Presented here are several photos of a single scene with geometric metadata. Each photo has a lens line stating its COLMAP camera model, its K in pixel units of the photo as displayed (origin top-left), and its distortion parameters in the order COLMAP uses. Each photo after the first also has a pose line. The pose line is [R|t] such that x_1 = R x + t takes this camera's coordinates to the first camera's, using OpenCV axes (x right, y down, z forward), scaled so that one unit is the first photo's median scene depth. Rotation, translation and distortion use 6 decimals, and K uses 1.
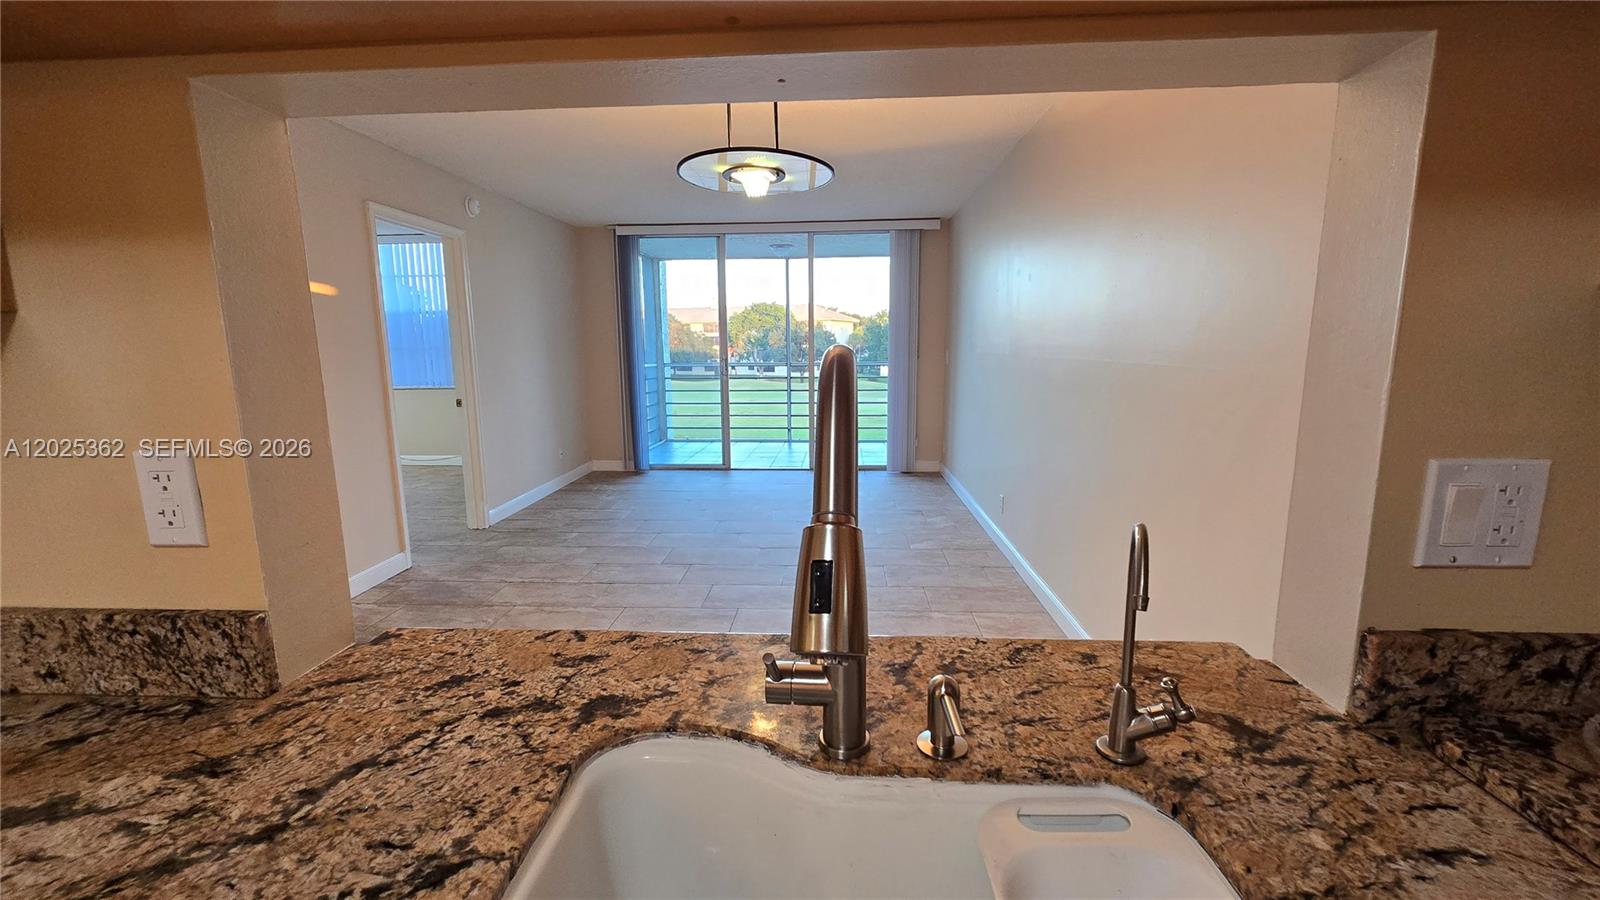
lens RADIAL K [[664.5, 0, 800.0], [0, 664.5, 450.0], [0, 0, 1]] dist [-0.001930, 0.000270]
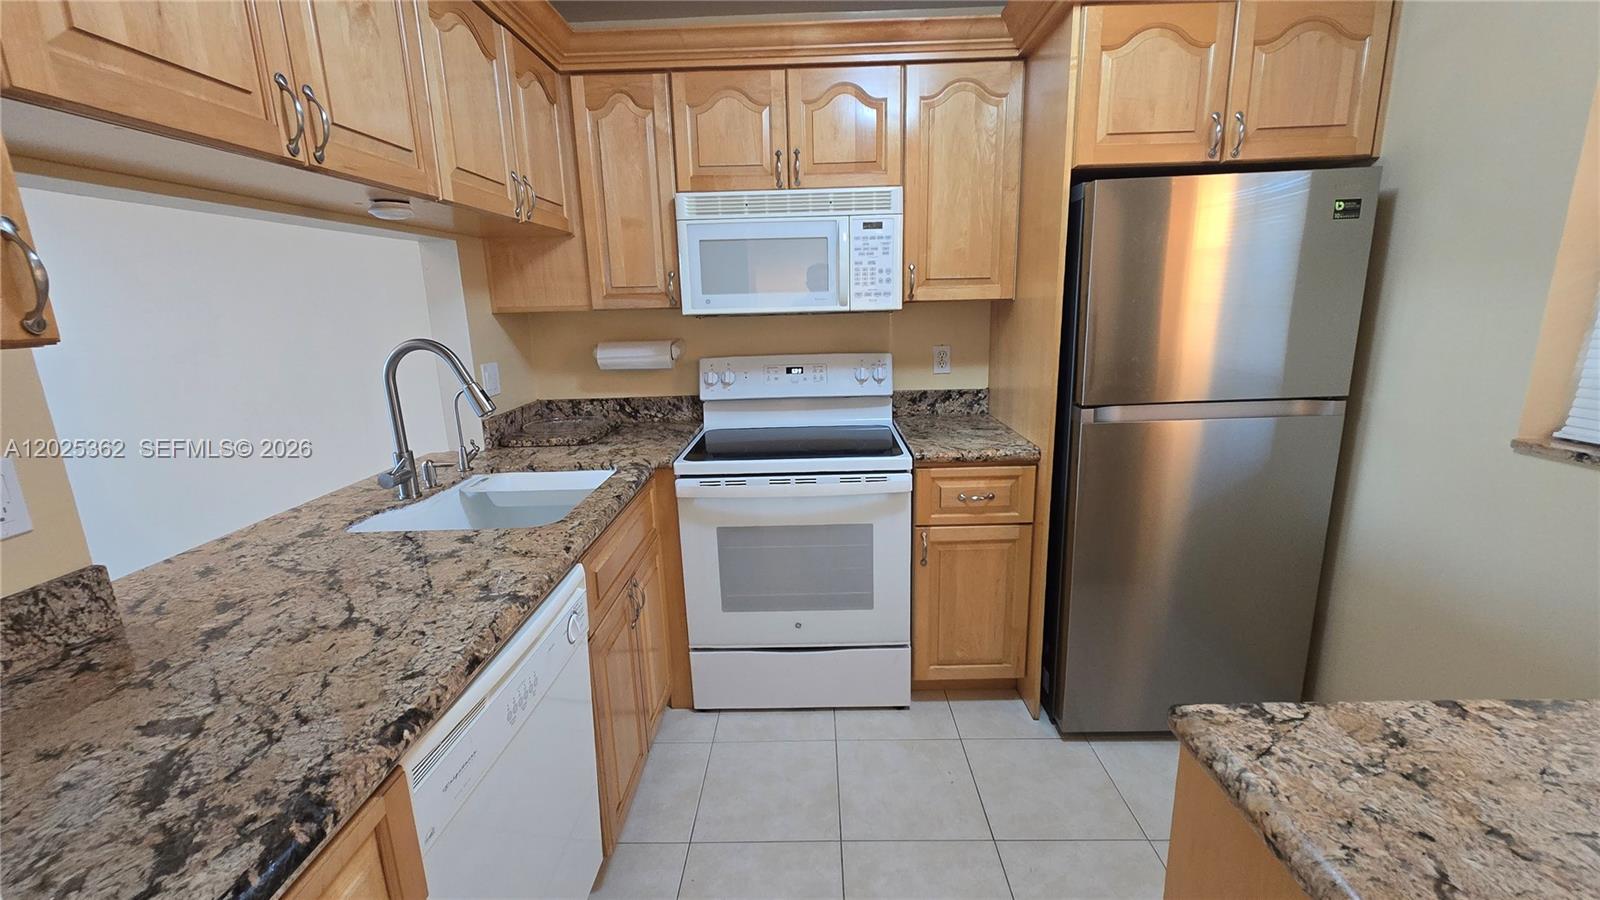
lens RADIAL K [[661.3, 0, 792.6], [0, 661.3, 450.9], [0, 0, 1]] dist [-0.001718, -0.000348]
pose [[-0.035680, -0.209330, 0.977194, -2.076810], [0.193922, 0.957781, 0.212252, 0.014016], [-0.980368, 0.197072, 0.006420, -0.427751]]
